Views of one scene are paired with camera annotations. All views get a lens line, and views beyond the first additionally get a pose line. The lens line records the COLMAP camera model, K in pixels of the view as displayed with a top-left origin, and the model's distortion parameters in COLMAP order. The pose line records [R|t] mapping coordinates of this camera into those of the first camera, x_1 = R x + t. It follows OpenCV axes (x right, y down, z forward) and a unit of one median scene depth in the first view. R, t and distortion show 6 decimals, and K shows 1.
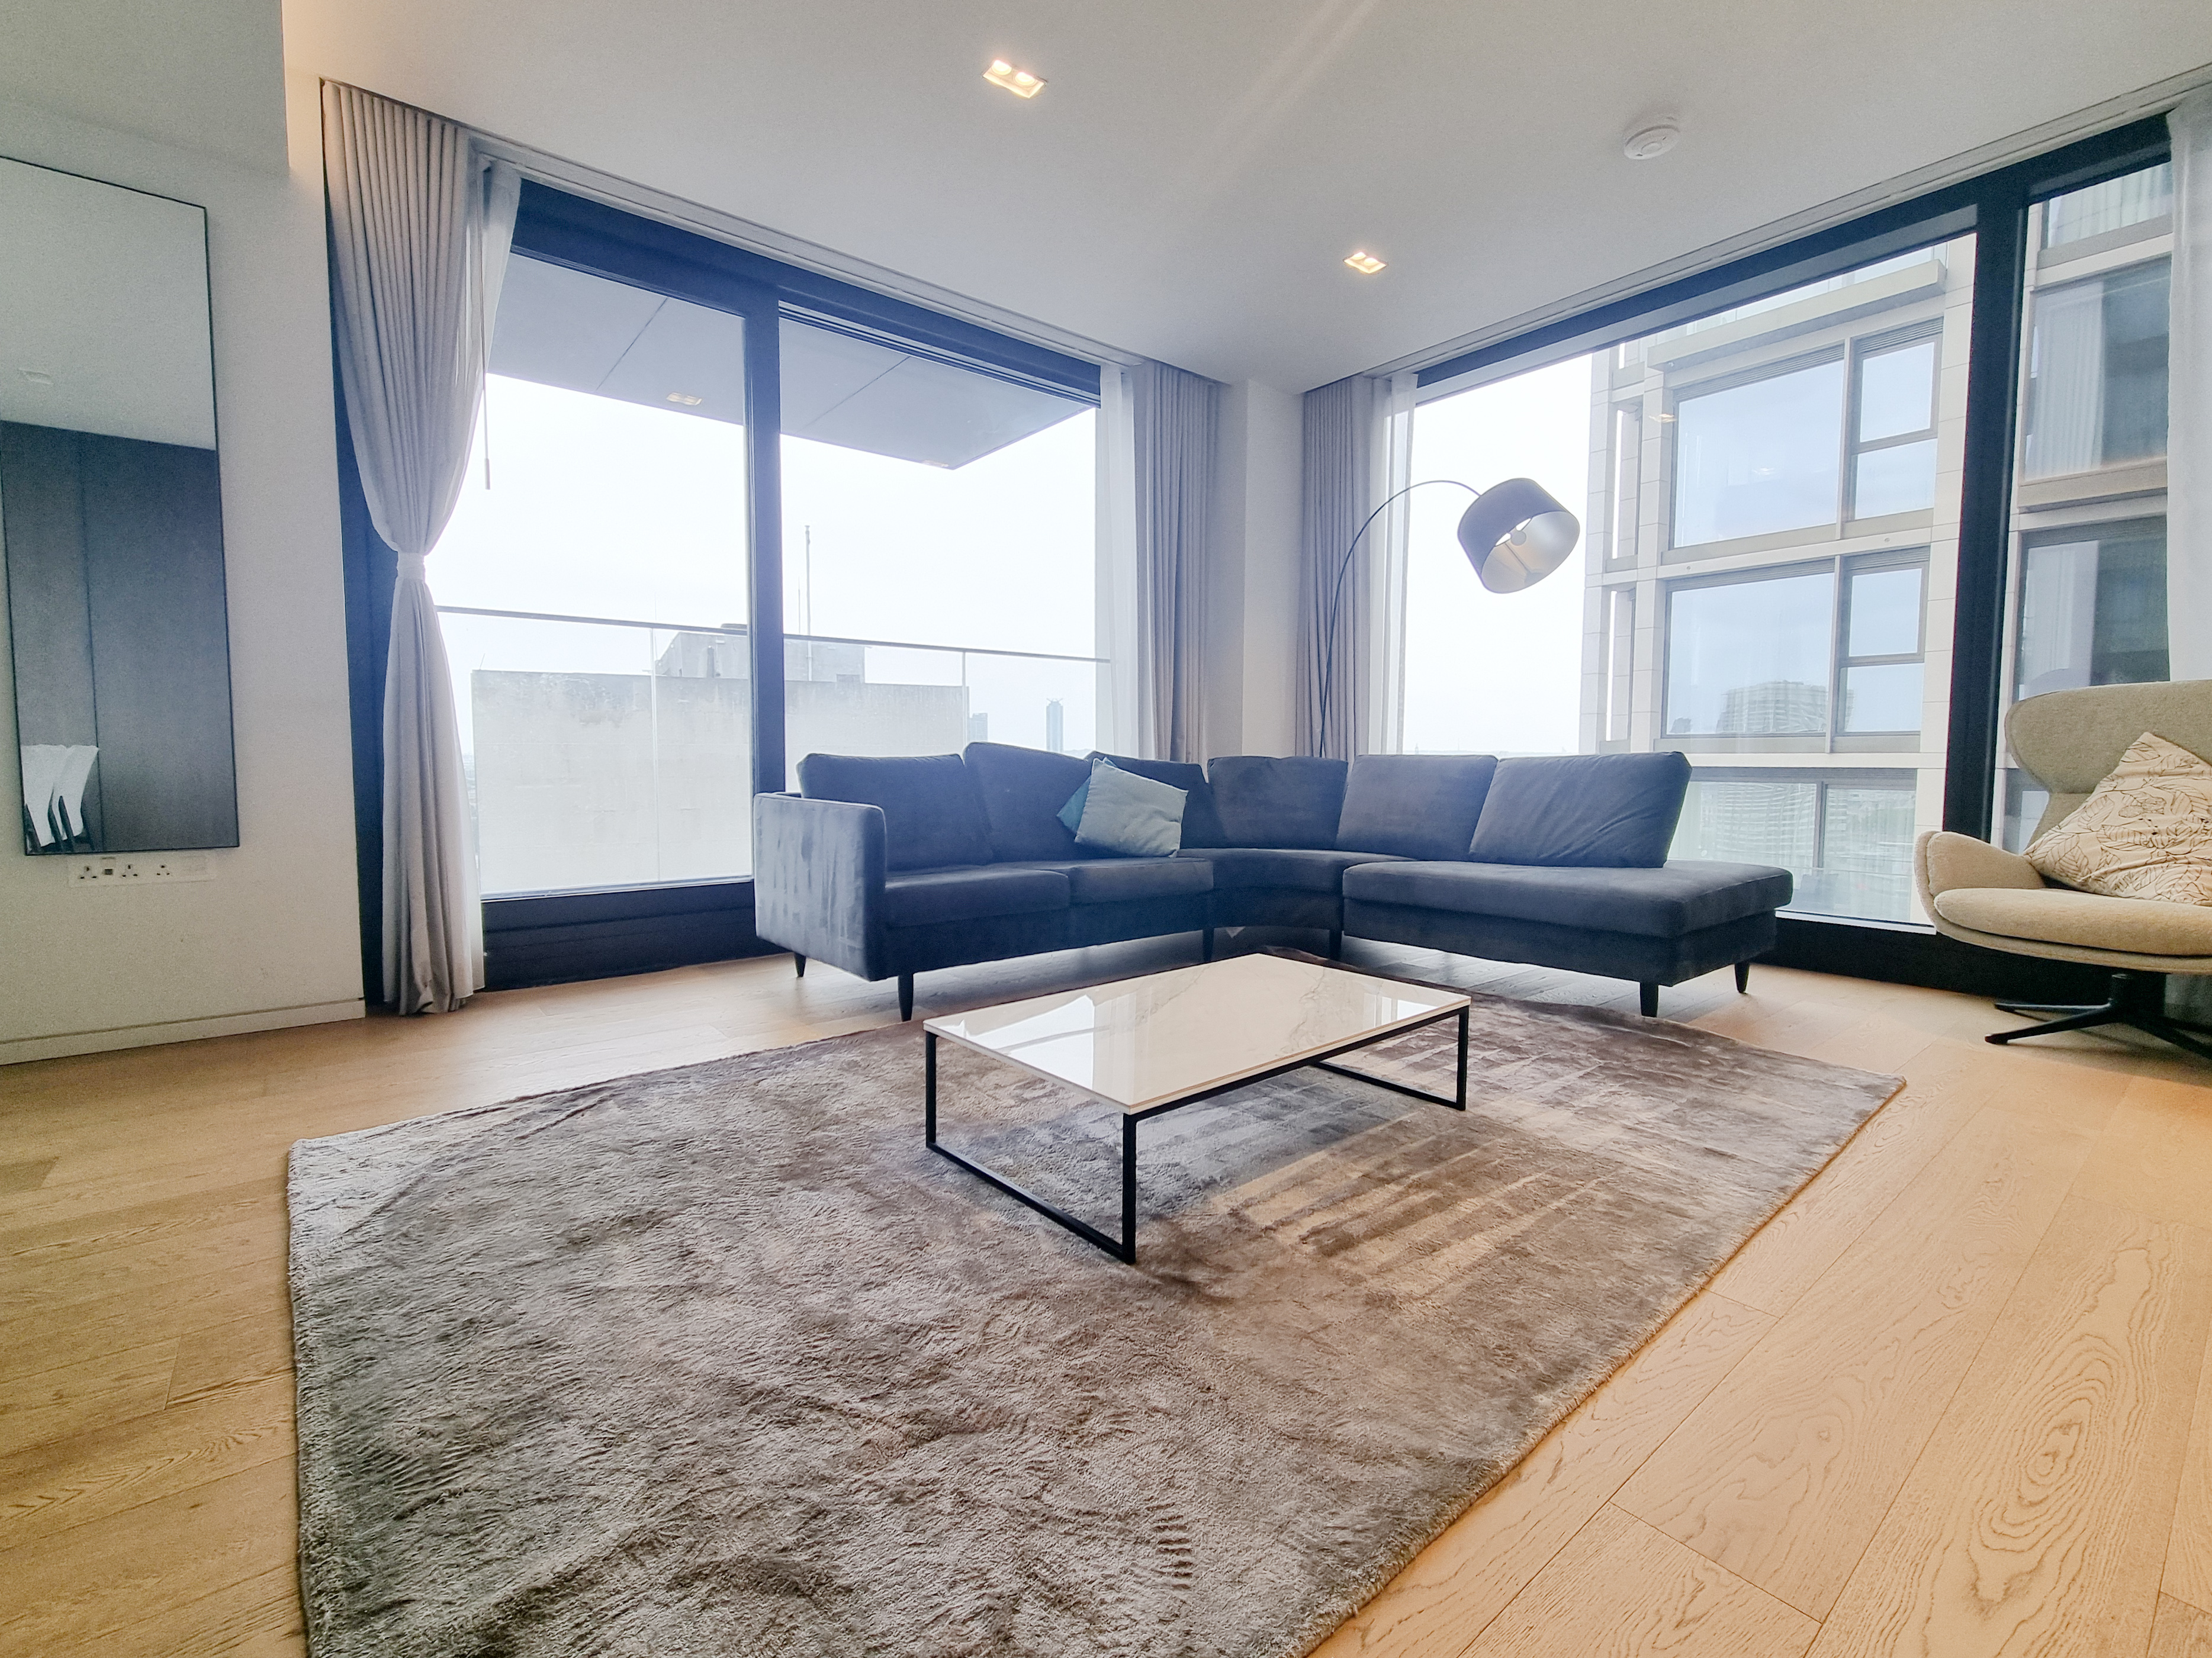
lens RADIAL K [[893.3, 0, 1105.9], [0, 893.3, 792.5], [0, 0, 1]] dist [-0.001163, -0.000247]
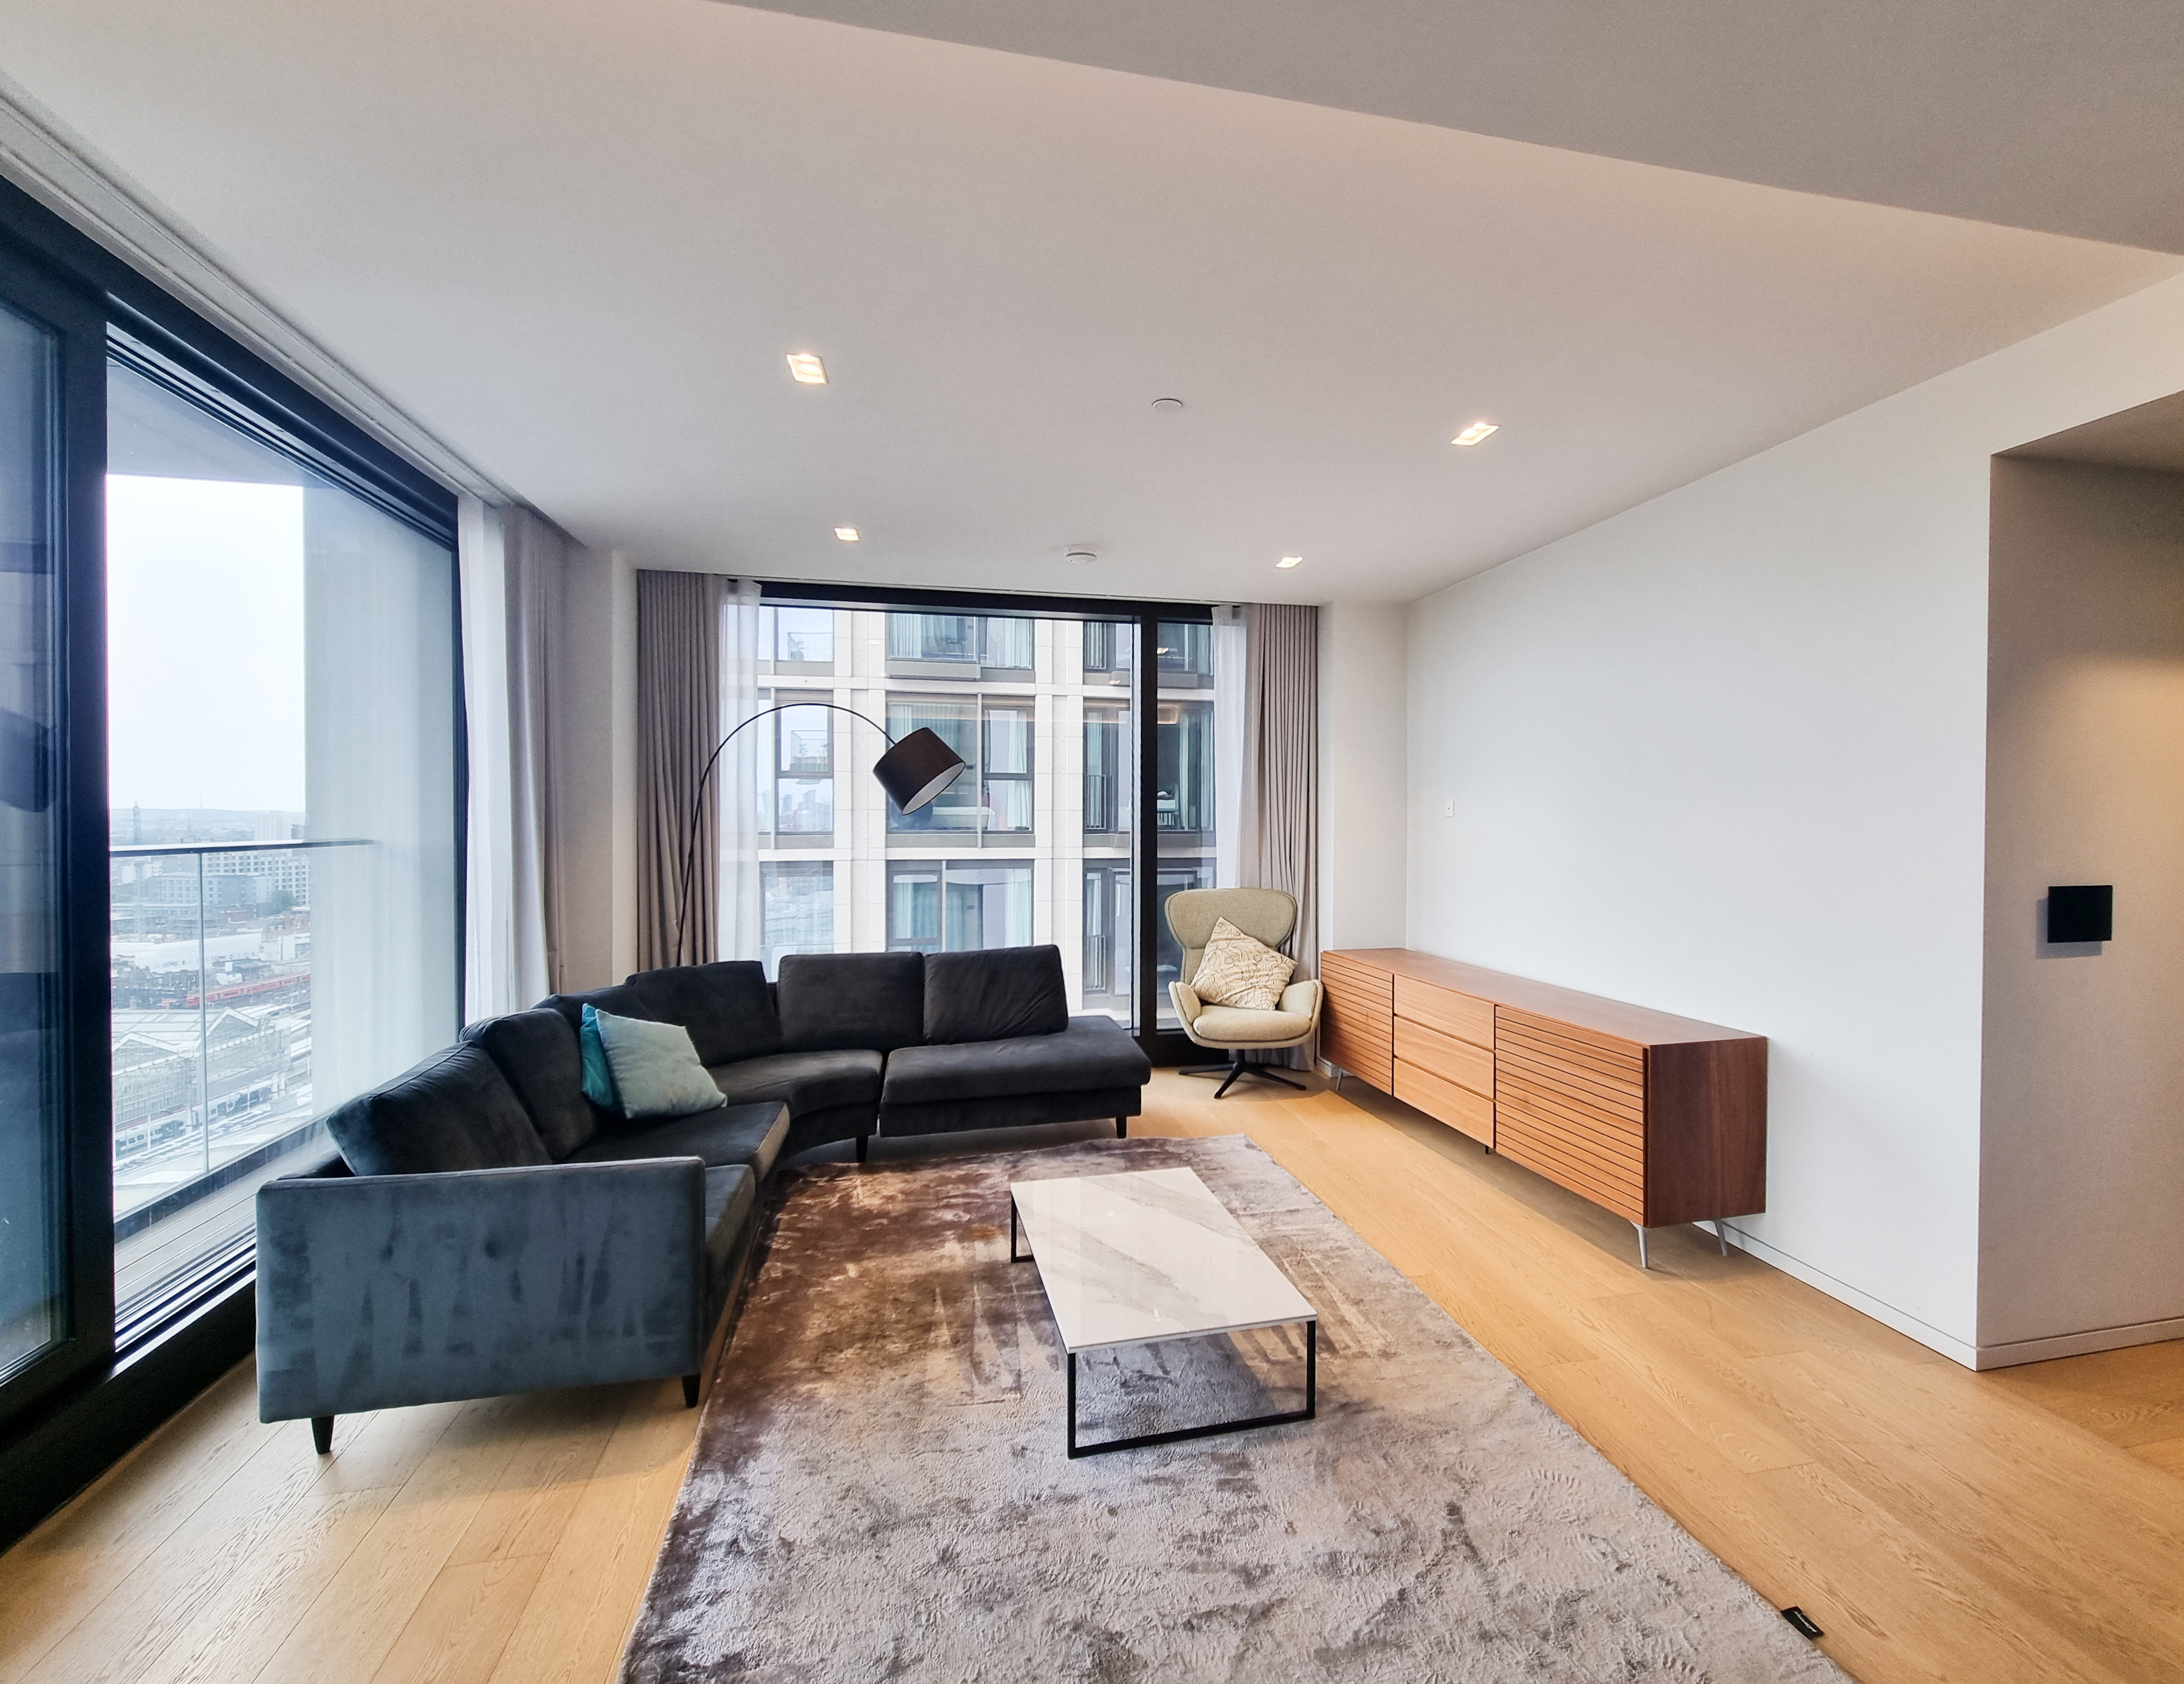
lens RADIAL K [[907.0, 0, 1092.0], [0, 907.0, 842.0], [0, 0, 1]] dist [-0.018180, -0.000044]
pose [[0.507961, -0.013534, 0.861274, -0.703494], [0.054631, 0.998370, -0.016532, -0.219094], [-0.859646, 0.055450, 0.507872, 0.226123]]
